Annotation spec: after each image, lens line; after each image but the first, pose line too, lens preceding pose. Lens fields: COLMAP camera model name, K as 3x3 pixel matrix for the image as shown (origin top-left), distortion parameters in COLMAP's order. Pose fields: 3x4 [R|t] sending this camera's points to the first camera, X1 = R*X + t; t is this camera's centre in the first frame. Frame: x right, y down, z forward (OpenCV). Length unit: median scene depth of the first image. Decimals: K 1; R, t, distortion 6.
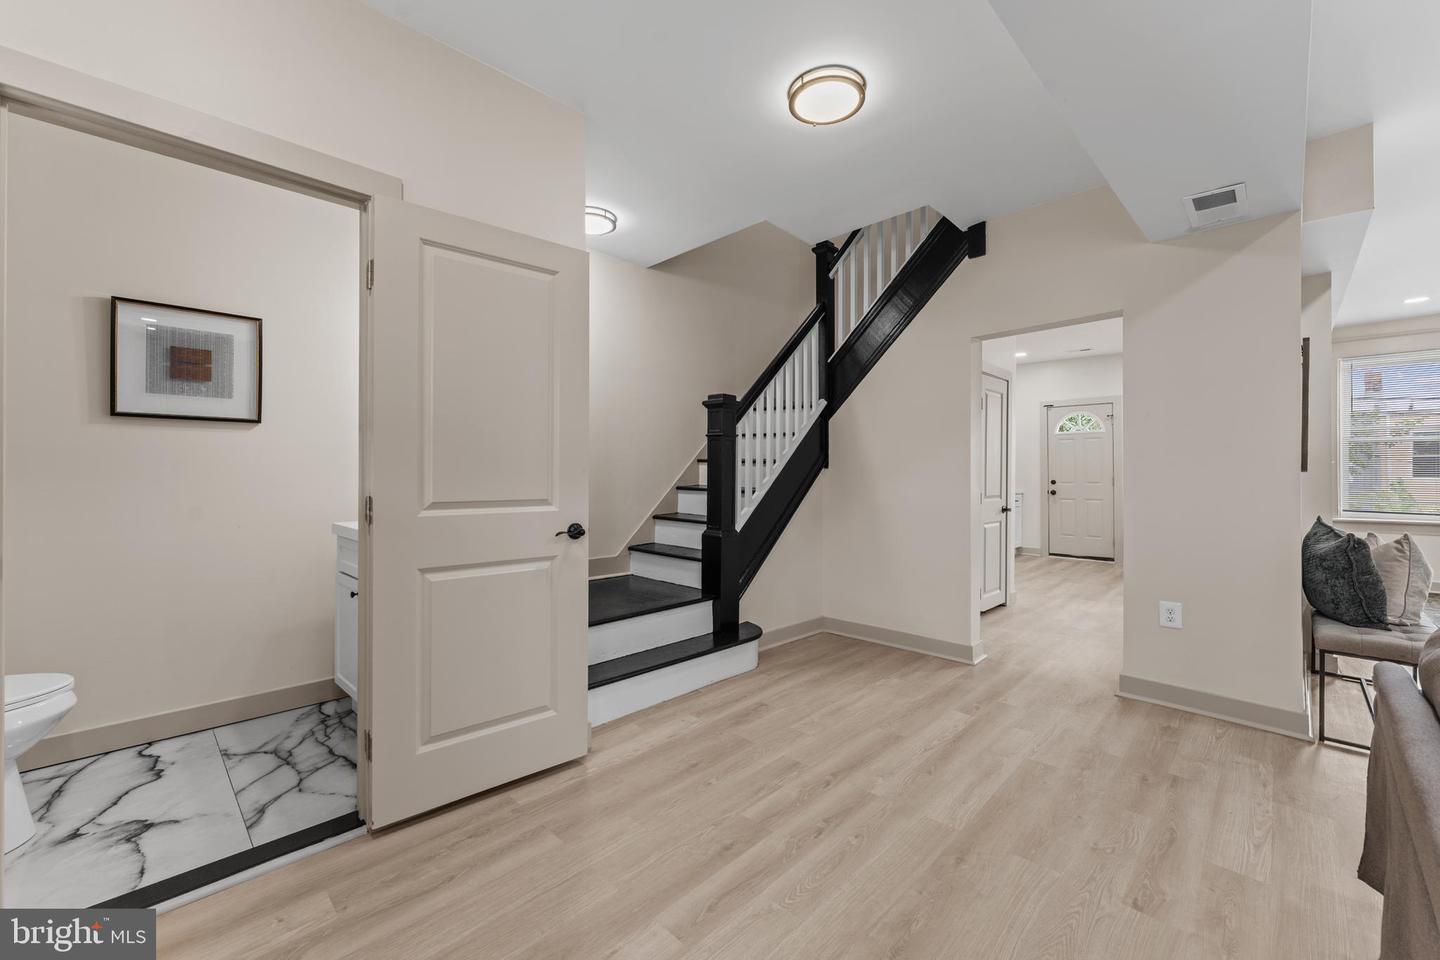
lens RADIAL K [[577.7, 0, 720.0], [0, 577.7, 470.8], [0, 0, 1]] dist [0.000291, -0.000884]
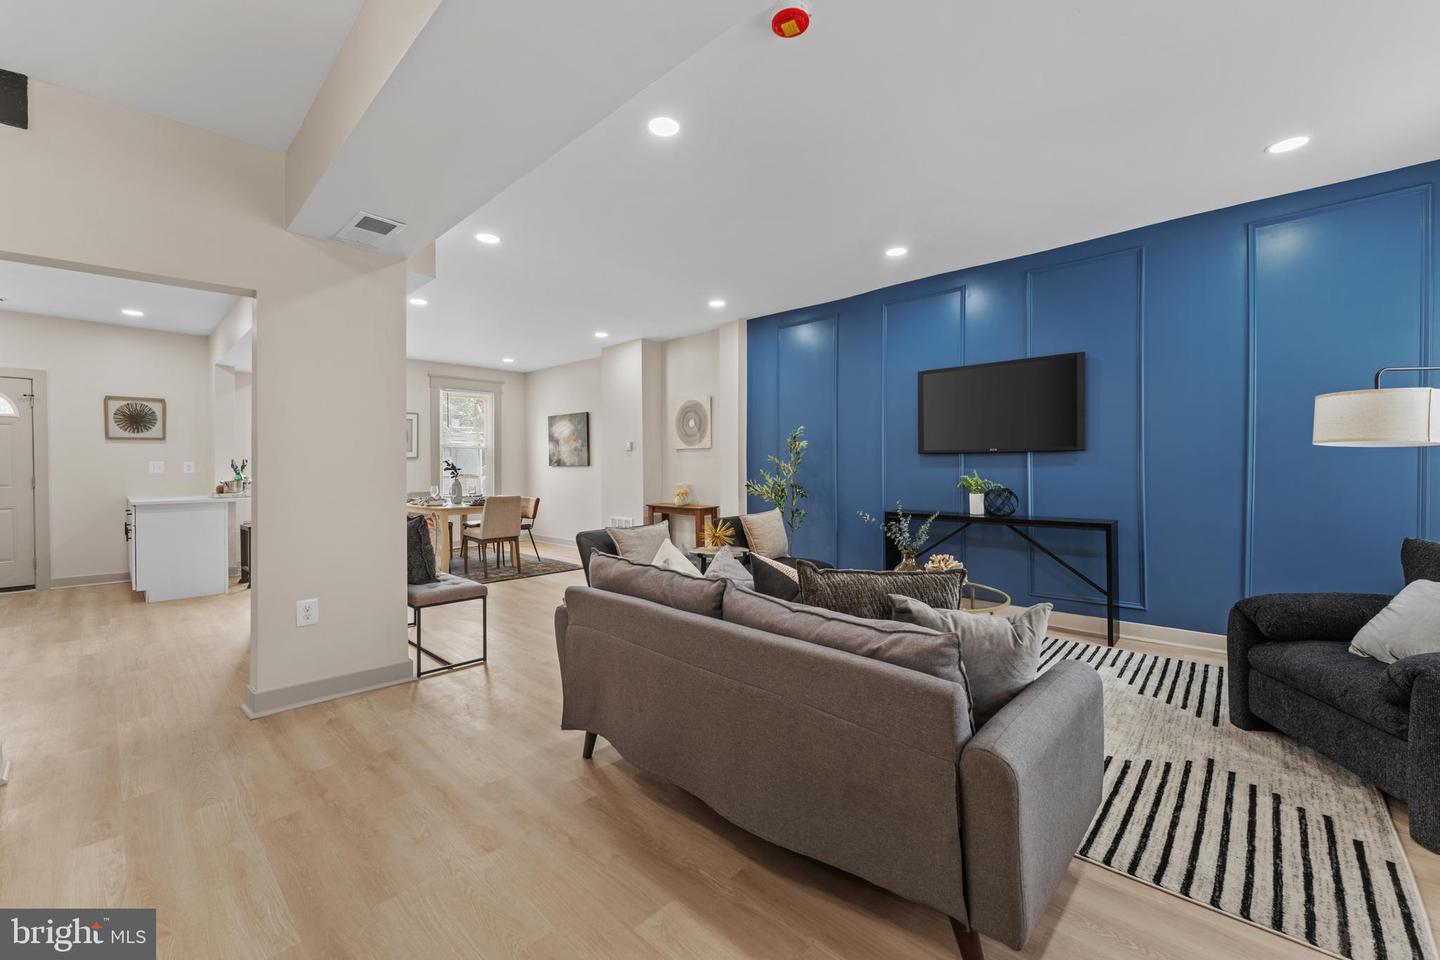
lens RADIAL K [[577.7, 0, 718.5], [0, 577.7, 467.7], [0, 0, 1]] dist [0.000291, -0.000884]
pose [[-0.017488, 0.000795, 0.999847, -0.258909], [0.001901, 0.999998, -0.000762, 0.001444], [-0.999845, 0.001887, -0.017489, 0.342585]]
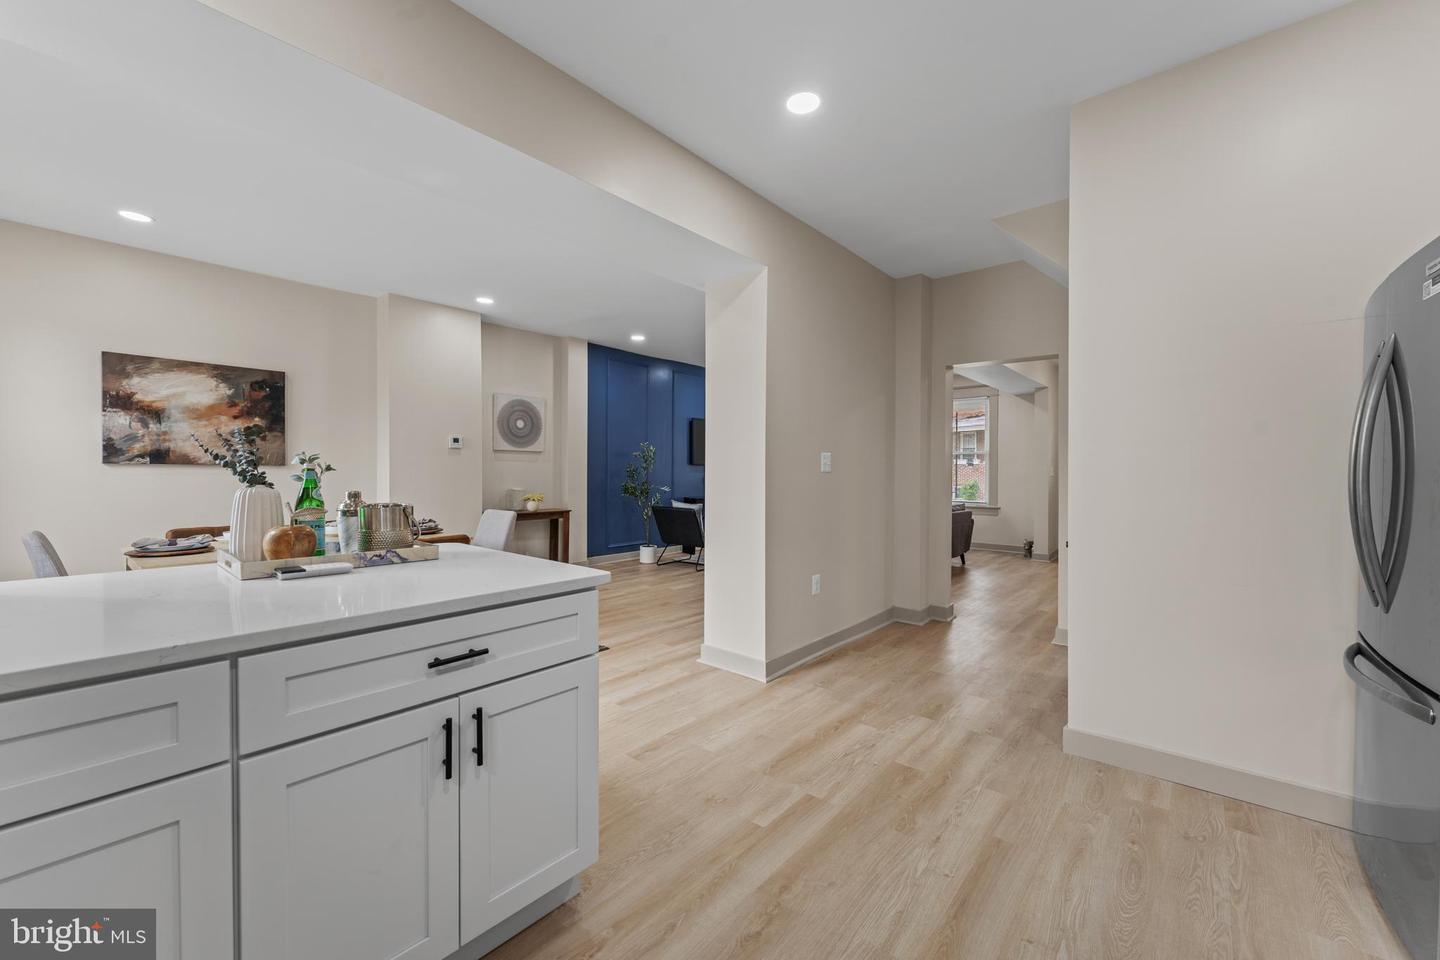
lens RADIAL K [[577.7, 0, 723.1], [0, 577.7, 472.3], [0, 0, 1]] dist [0.000291, -0.000884]
pose [[-0.997349, -0.003788, -0.072668, 1.655958], [-0.003700, 0.999992, -0.001355, 0.006972], [0.072672, -0.001083, -0.997355, 2.919781]]
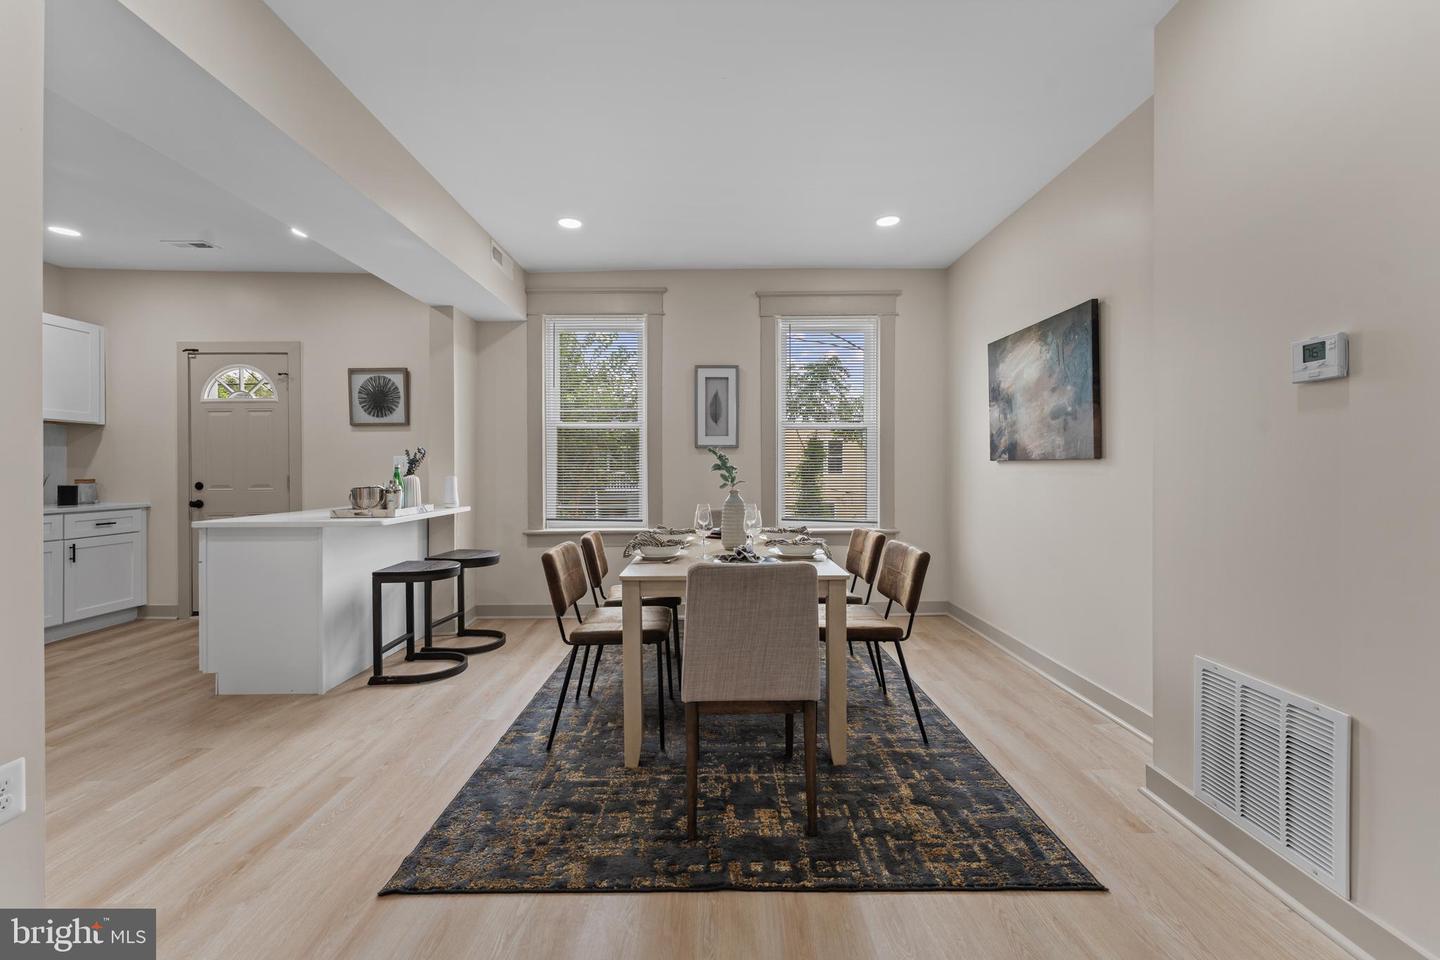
lens RADIAL K [[577.7, 0, 720.9], [0, 577.7, 467.9], [0, 0, 1]] dist [0.000291, -0.000884]
pose [[0.706587, -0.000260, 0.707627, 1.660649], [-0.000213, 1.000000, 0.000580, 0.004594], [-0.707627, -0.000561, 0.706586, 0.735611]]
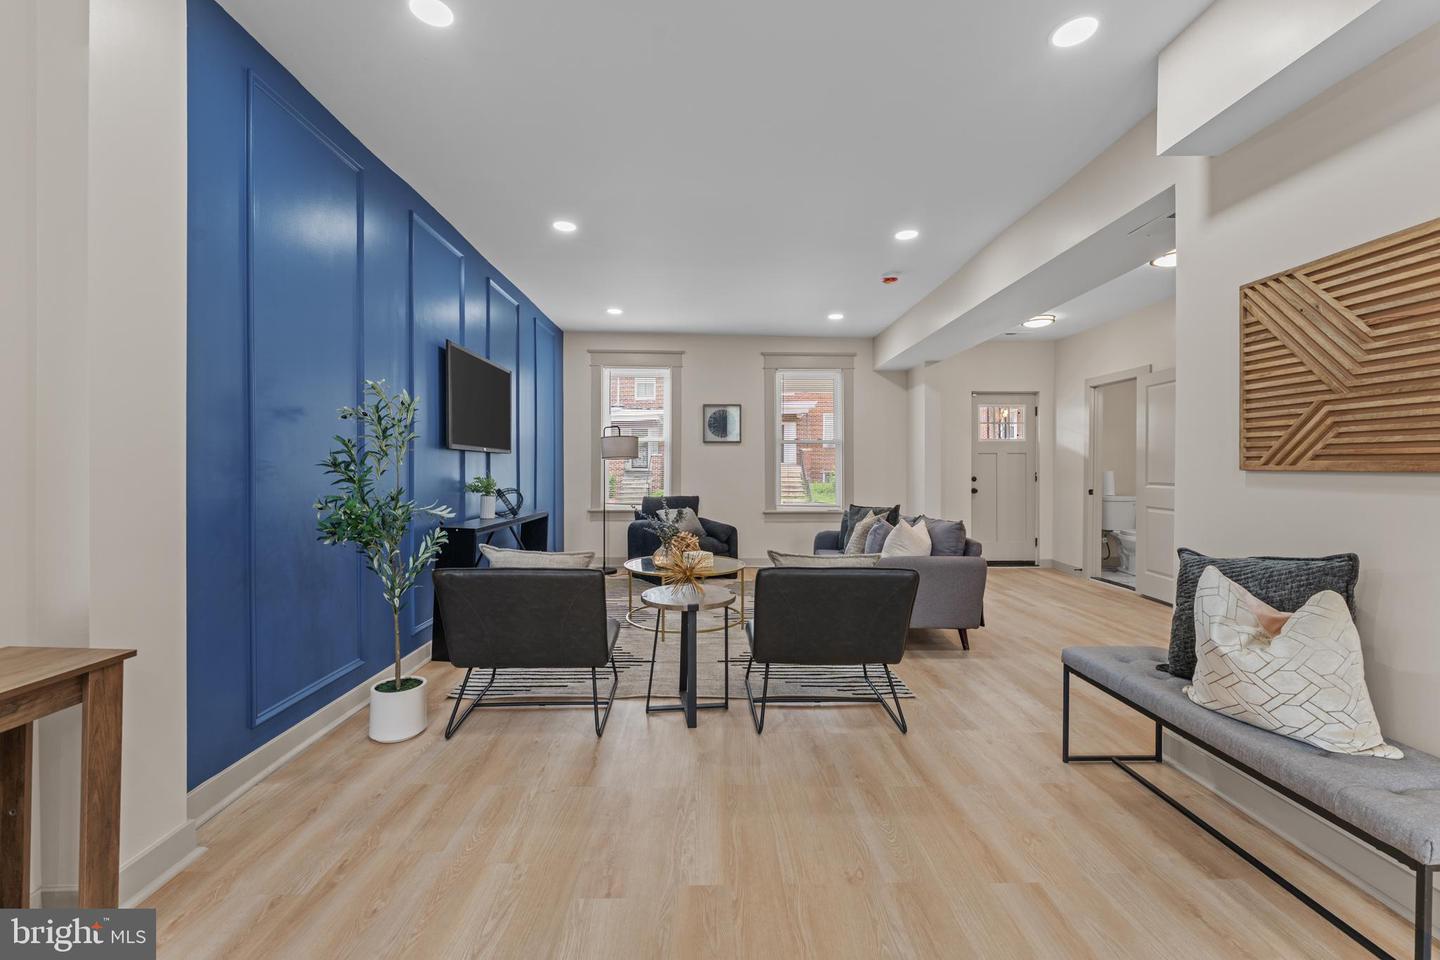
lens RADIAL K [[577.7, 0, 707.4], [0, 577.7, 469.6], [0, 0, 1]] dist [0.000291, -0.000884]
pose [[-0.714719, -0.002374, -0.699408, 2.122983], [-0.005507, 0.999982, 0.002234, 0.001217], [0.699390, 0.005448, -0.714719, 1.123035]]
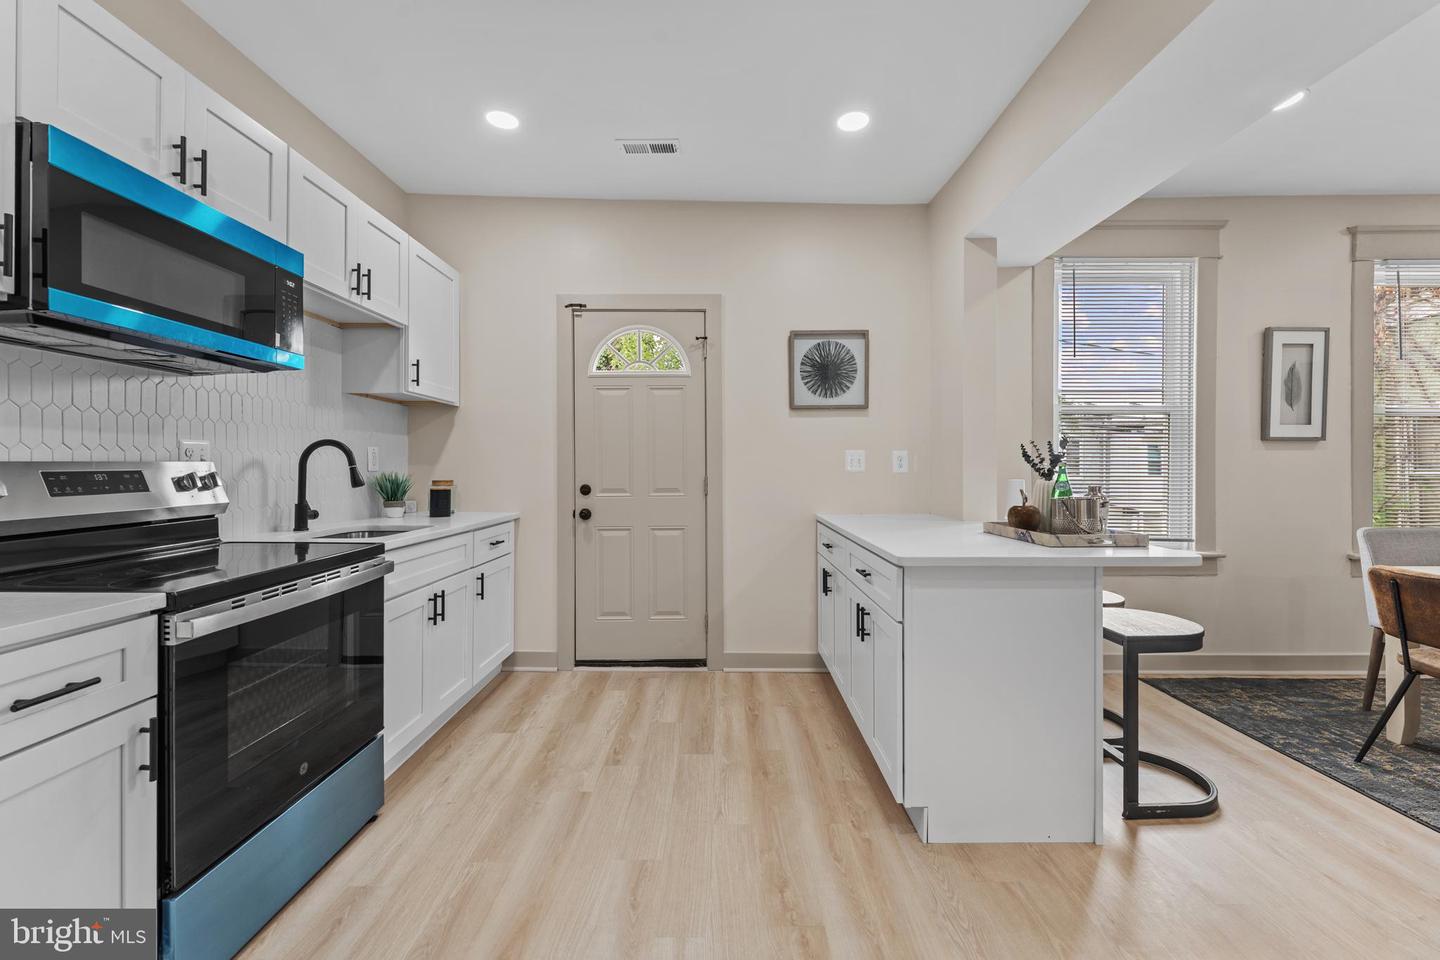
lens RADIAL K [[577.7, 0, 721.3], [0, 577.7, 466.3], [0, 0, 1]] dist [0.000291, -0.000884]
pose [[0.714477, 0.002504, 0.699655, 1.095283], [-0.004242, 0.999991, 0.000754, 0.005817], [-0.699646, -0.003506, 0.714481, 1.952891]]
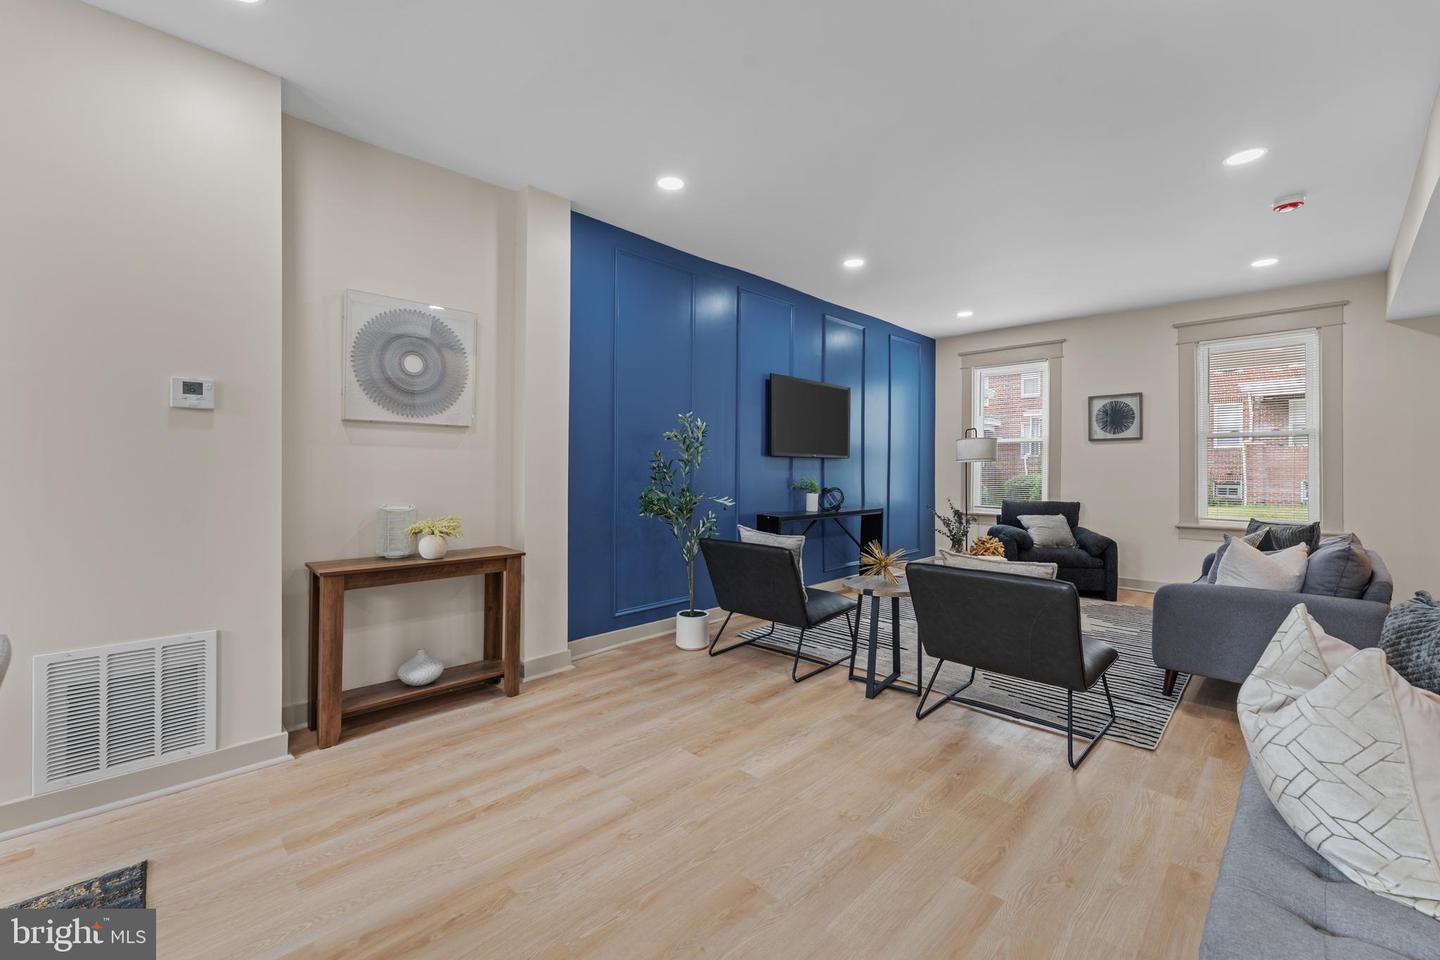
lens RADIAL K [[577.7, 0, 719.5], [0, 577.7, 468.4], [0, 0, 1]] dist [0.000291, -0.000884]
pose [[-0.999788, -0.003782, 0.020261, 1.717975], [-0.003816, 0.999991, -0.001677, 0.001955], [-0.020254, -0.001754, -0.999793, 1.529936]]
